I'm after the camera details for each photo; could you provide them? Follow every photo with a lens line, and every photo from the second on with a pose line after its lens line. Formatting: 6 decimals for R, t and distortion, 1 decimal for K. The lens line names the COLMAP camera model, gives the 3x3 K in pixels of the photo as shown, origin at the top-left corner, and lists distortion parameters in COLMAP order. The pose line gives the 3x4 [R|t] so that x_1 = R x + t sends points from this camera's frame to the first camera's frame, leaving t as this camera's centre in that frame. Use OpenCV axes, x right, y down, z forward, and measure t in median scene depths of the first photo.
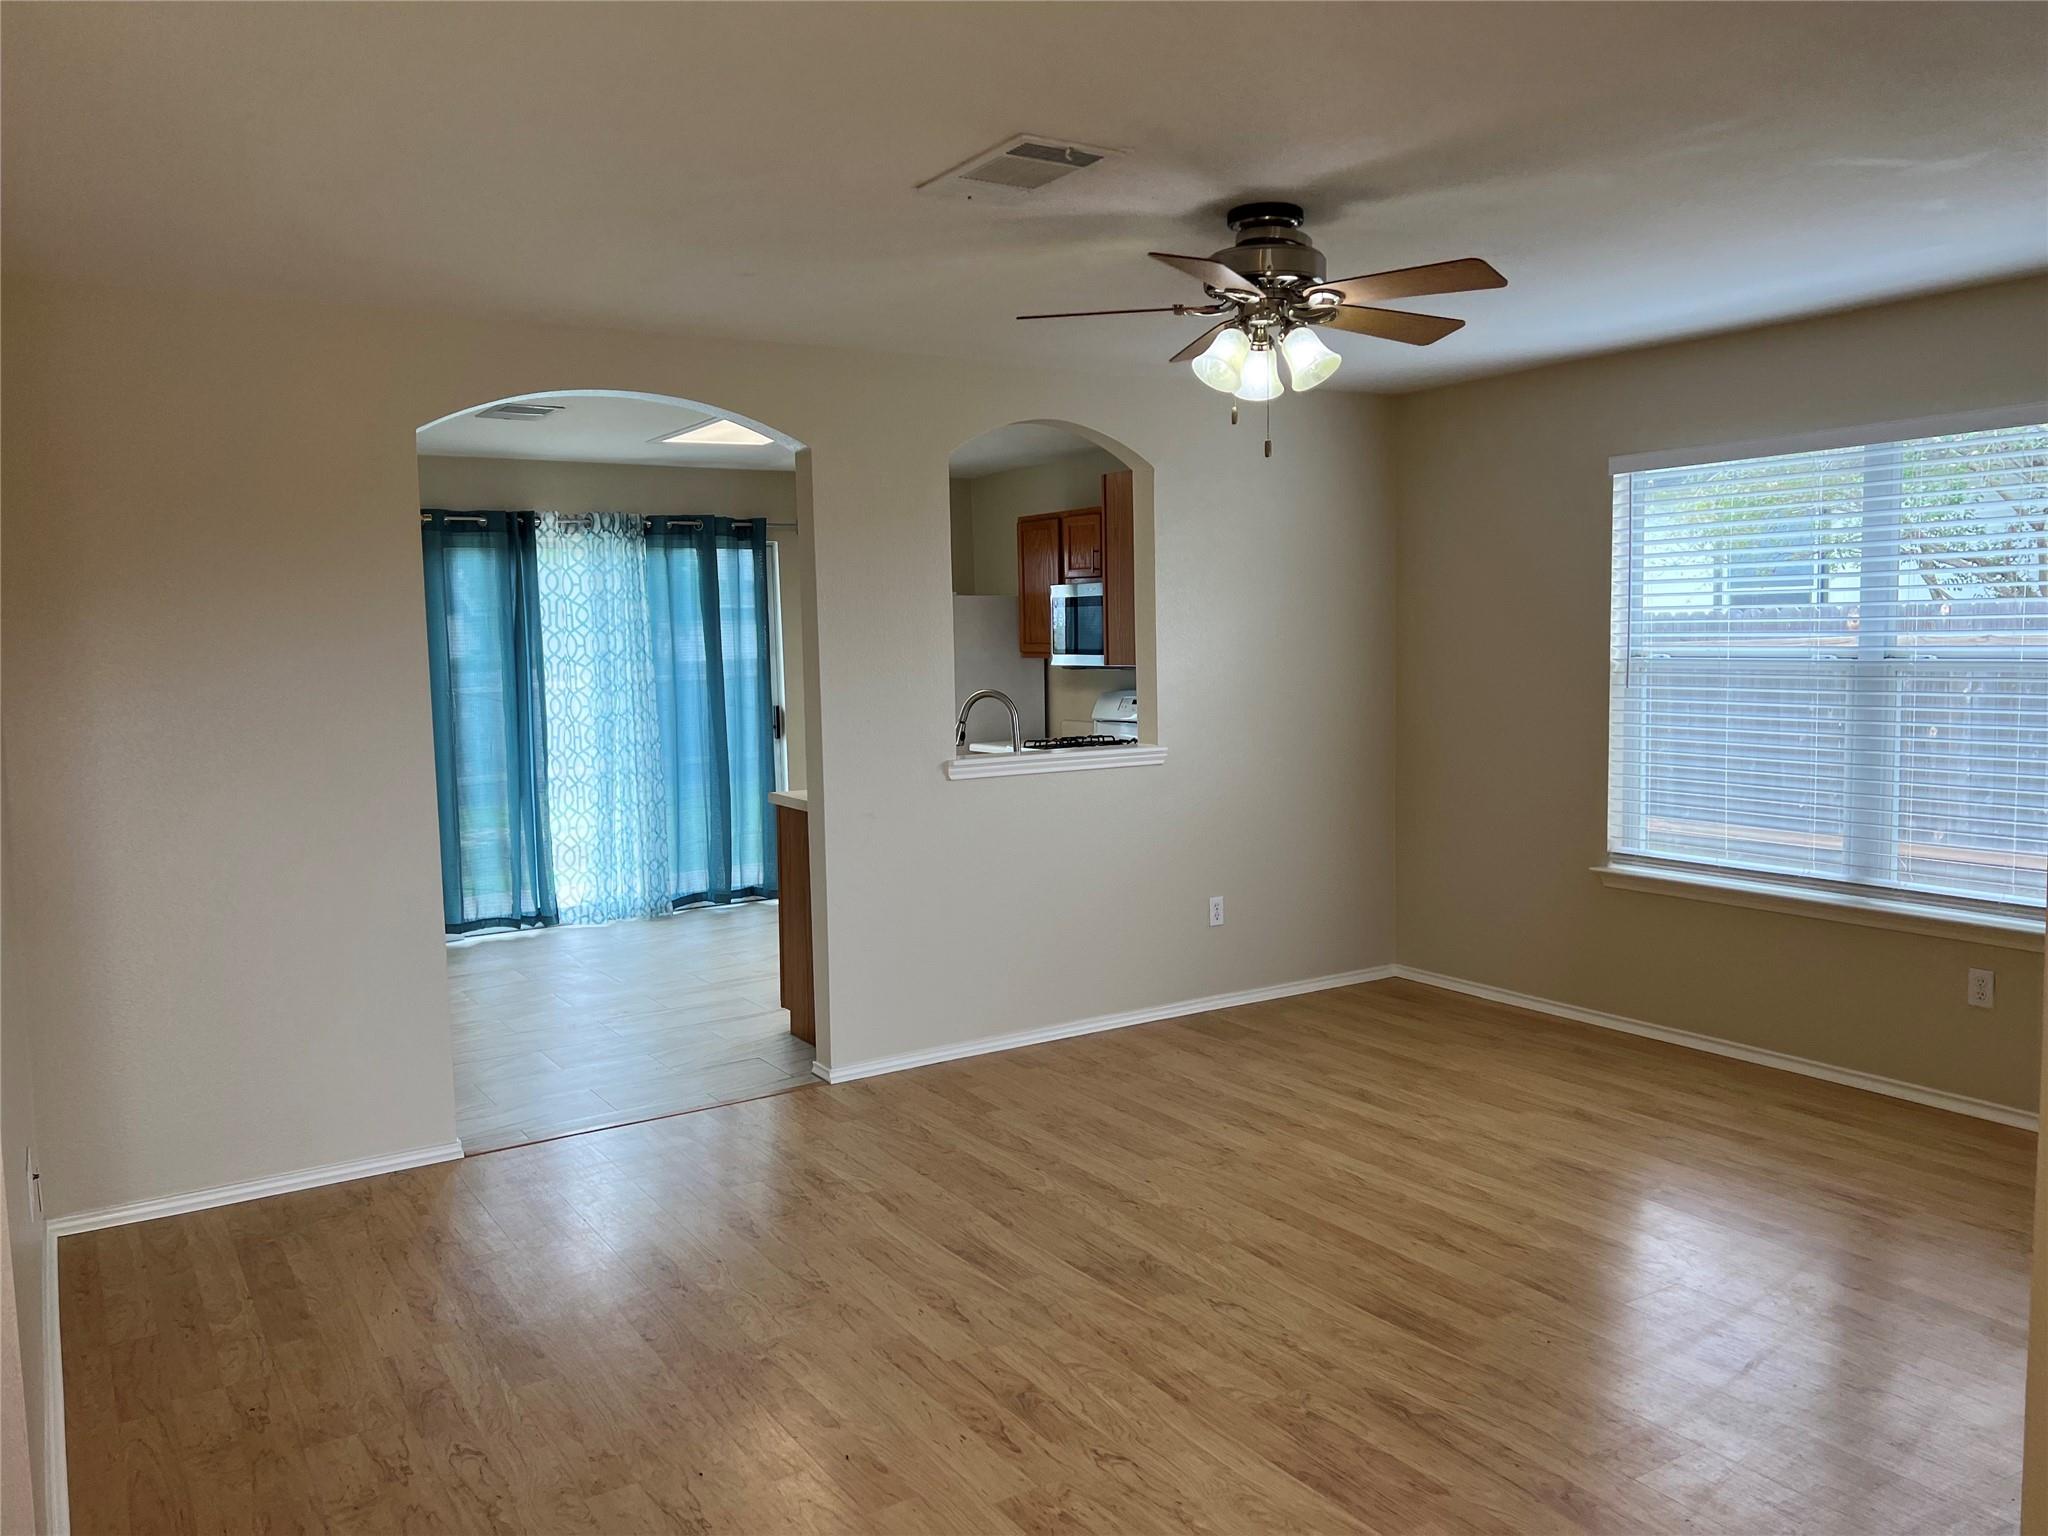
lens RADIAL K [[1539.7, 0, 1024.0], [0, 1539.7, 768.0], [0, 0, 1]] dist [0.085525, -0.153209]
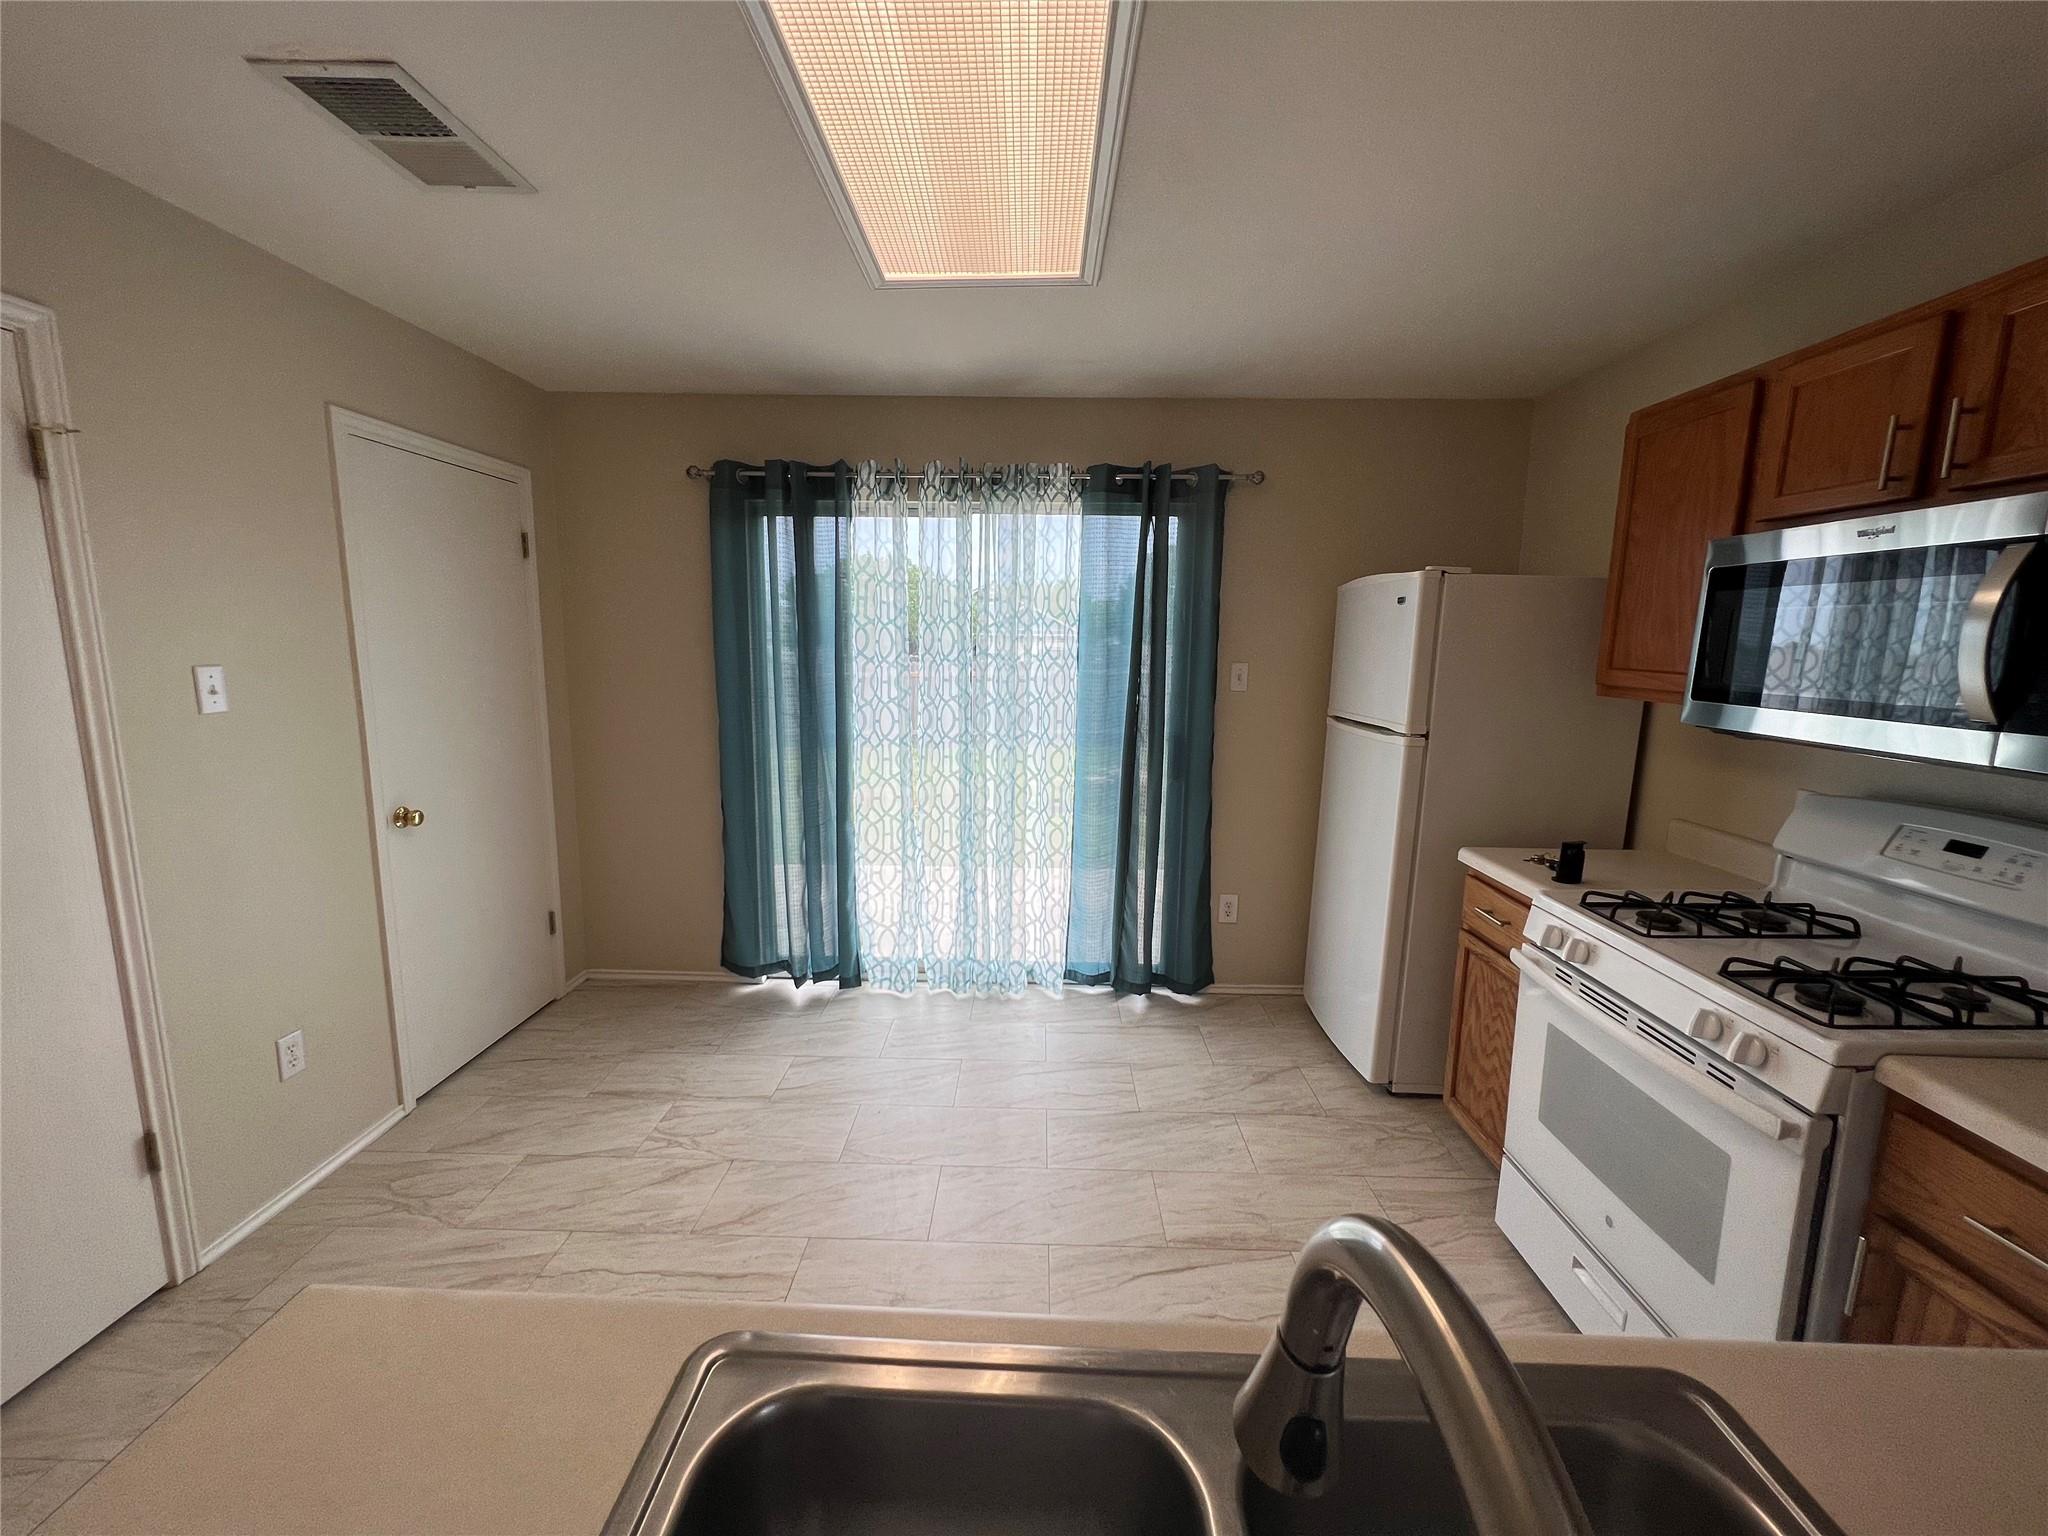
lens RADIAL K [[821.6, 0, 1023.0], [0, 821.6, 764.0], [0, 0, 1]] dist [0.001703, -0.000009]
pose [[0.833569, 0.120651, -0.539080, -0.016524], [-0.084498, 0.992222, 0.091411, -0.104657], [0.545915, -0.030646, 0.837280, 1.178691]]
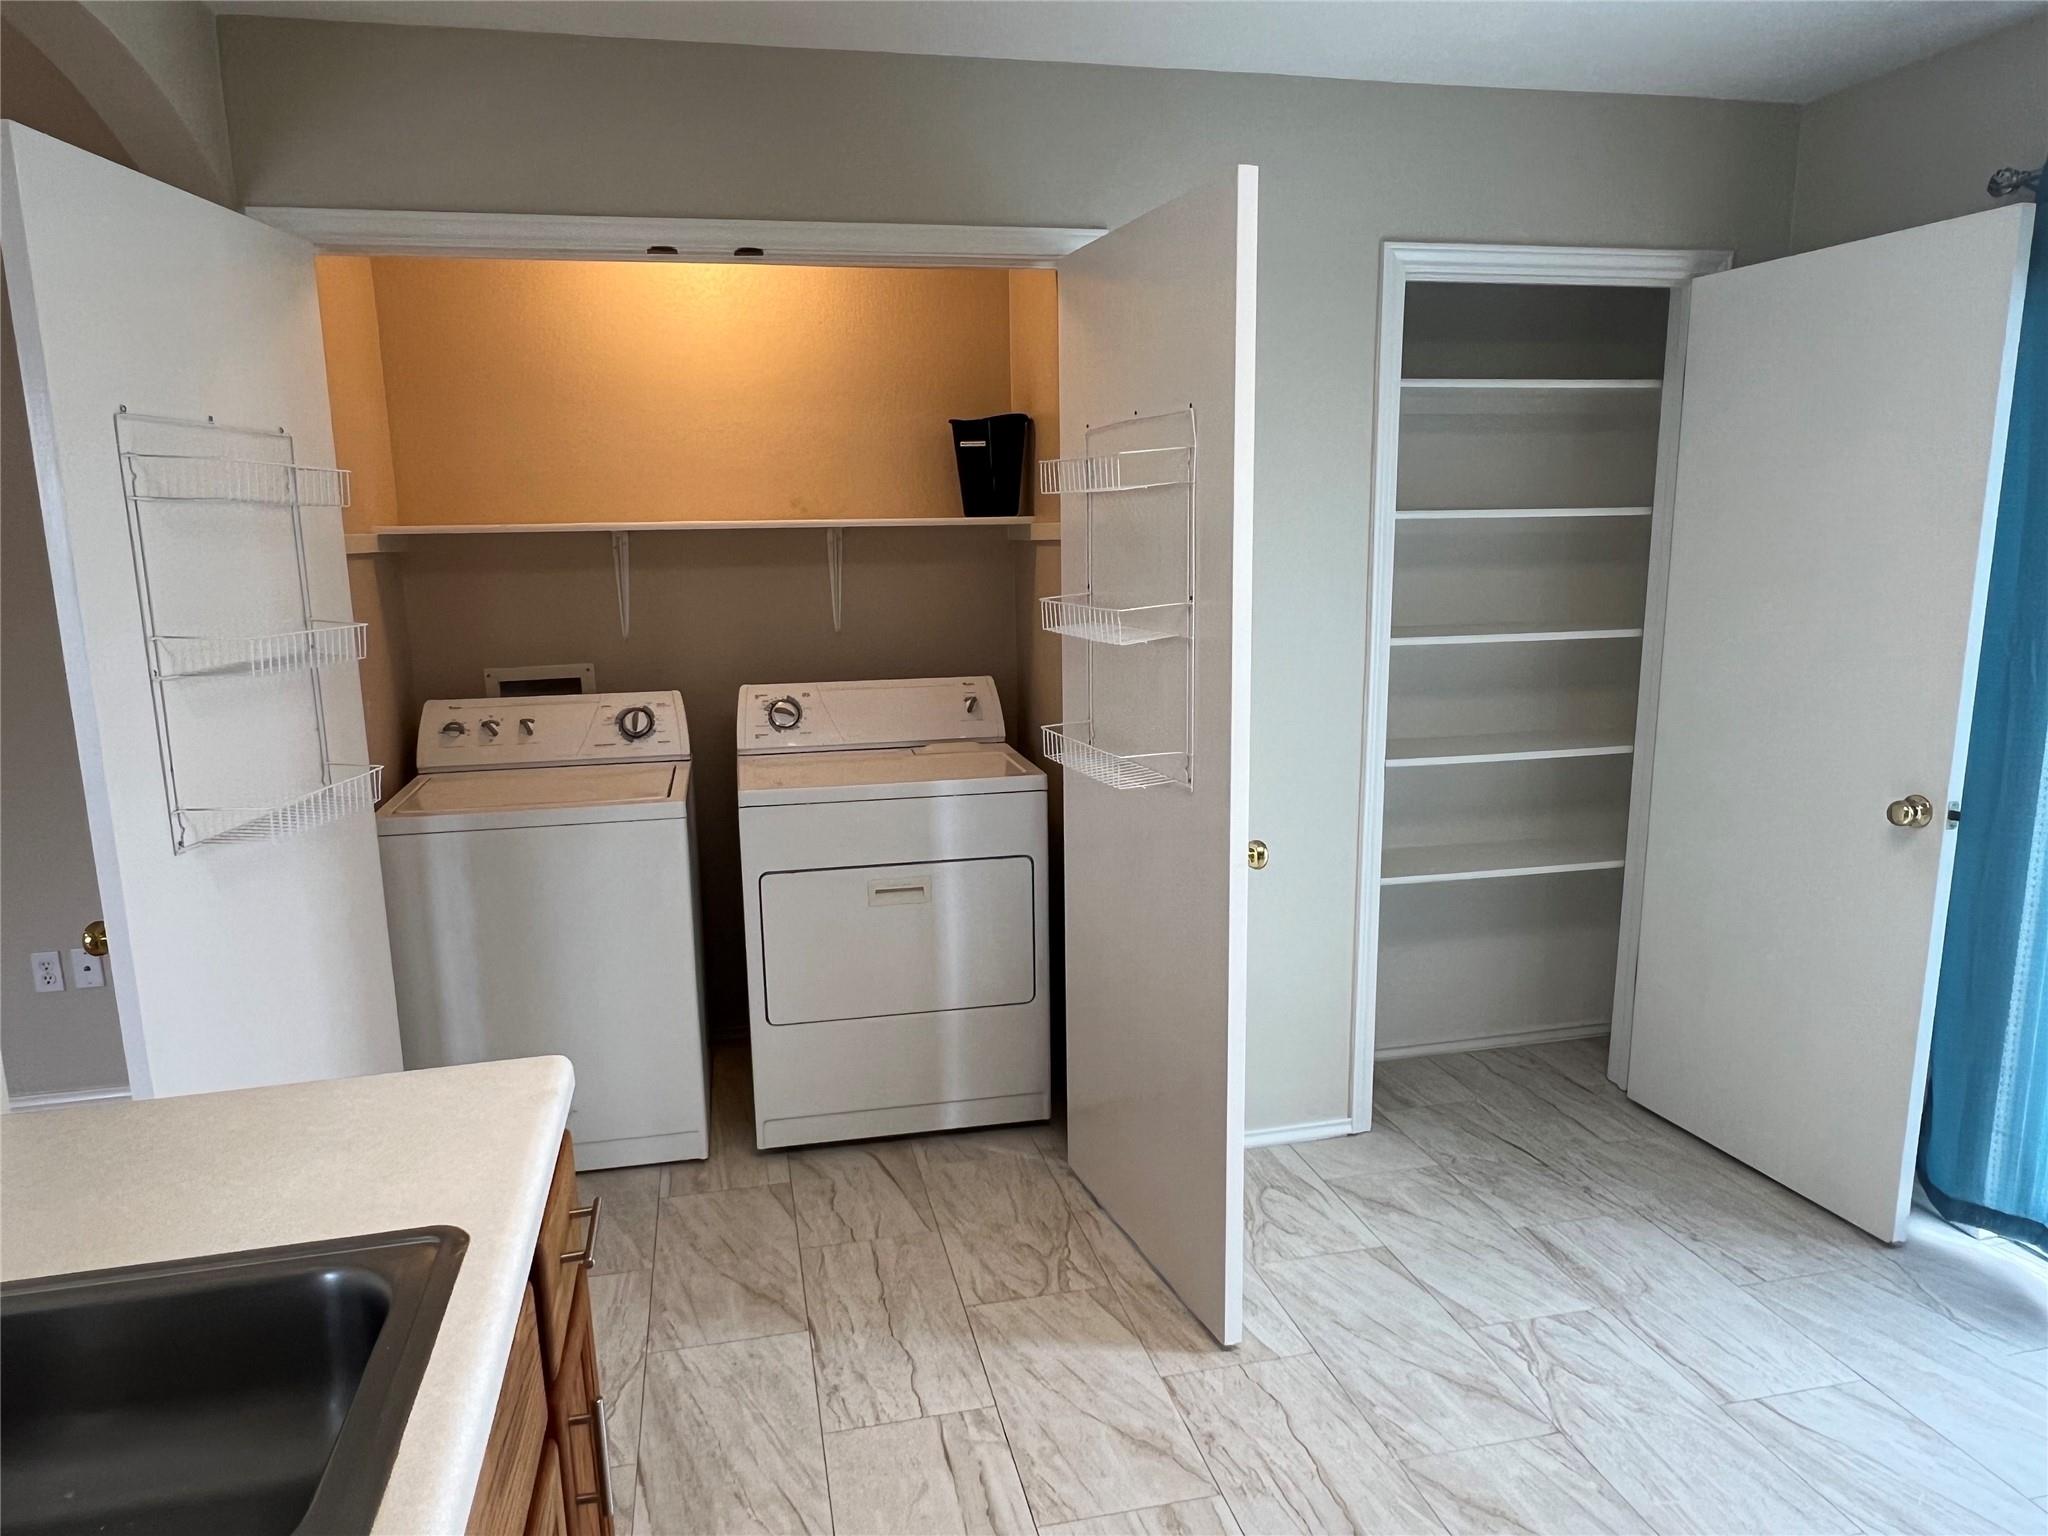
lens RADIAL K [[1322.1, 0, 1009.2], [0, 1322.1, 775.4], [0, 0, 1]] dist [0.001220, -0.002834]
pose [[-0.336346, 0.204912, -0.919175, 0.042495], [-0.057302, 0.969779, 0.237162, -0.128808], [0.939994, 0.132439, -0.314439, 1.428343]]
